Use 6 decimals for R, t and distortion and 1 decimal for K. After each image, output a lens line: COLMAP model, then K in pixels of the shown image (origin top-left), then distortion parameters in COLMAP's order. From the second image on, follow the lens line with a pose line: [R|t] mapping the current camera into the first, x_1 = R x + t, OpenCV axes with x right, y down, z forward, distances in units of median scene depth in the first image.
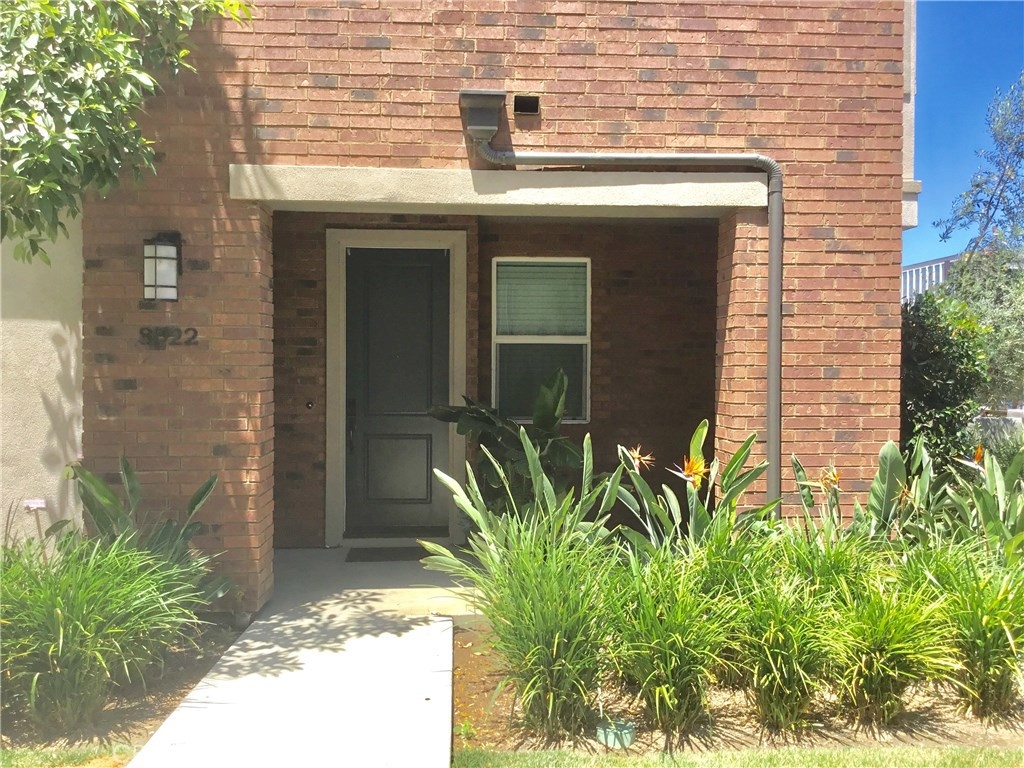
lens RADIAL K [[936.5, 0, 517.3], [0, 936.5, 383.8], [0, 0, 1]] dist [0.131455, -0.263400]
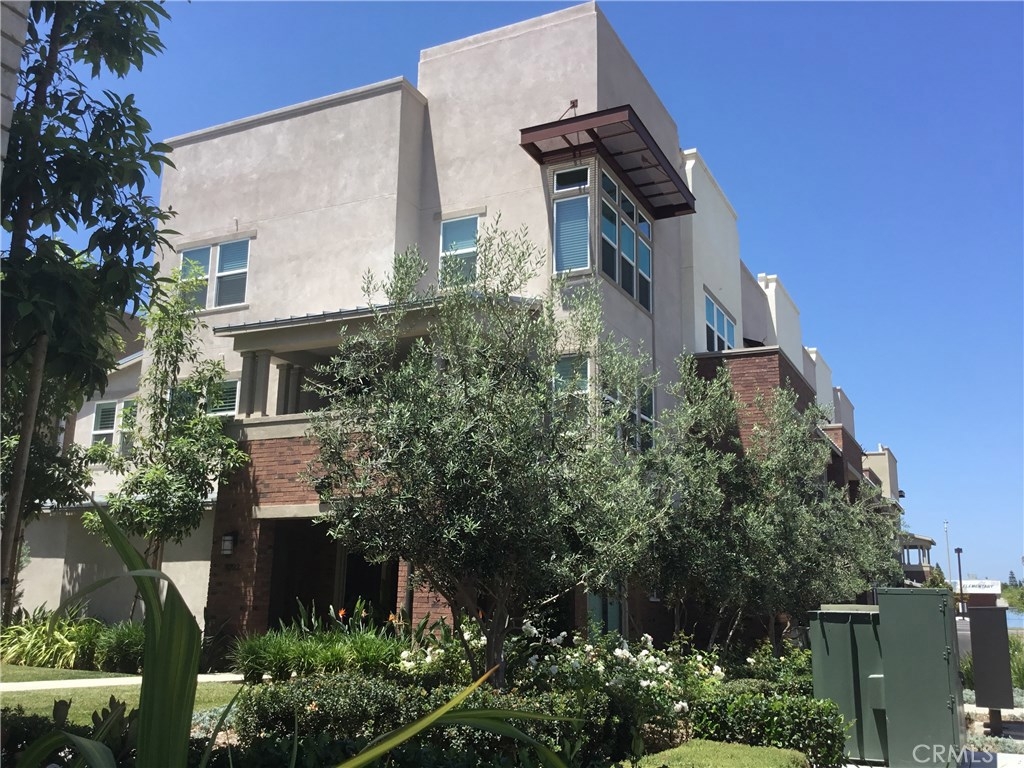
lens RADIAL K [[936.5, 0, 517.3], [0, 936.5, 383.8], [0, 0, 1]] dist [0.131455, -0.263400]
pose [[0.866463, -0.099879, -0.489149, 1.830325], [-0.025337, 0.969723, -0.242889, 0.087297], [0.498599, 0.222848, 0.837698, -1.098620]]
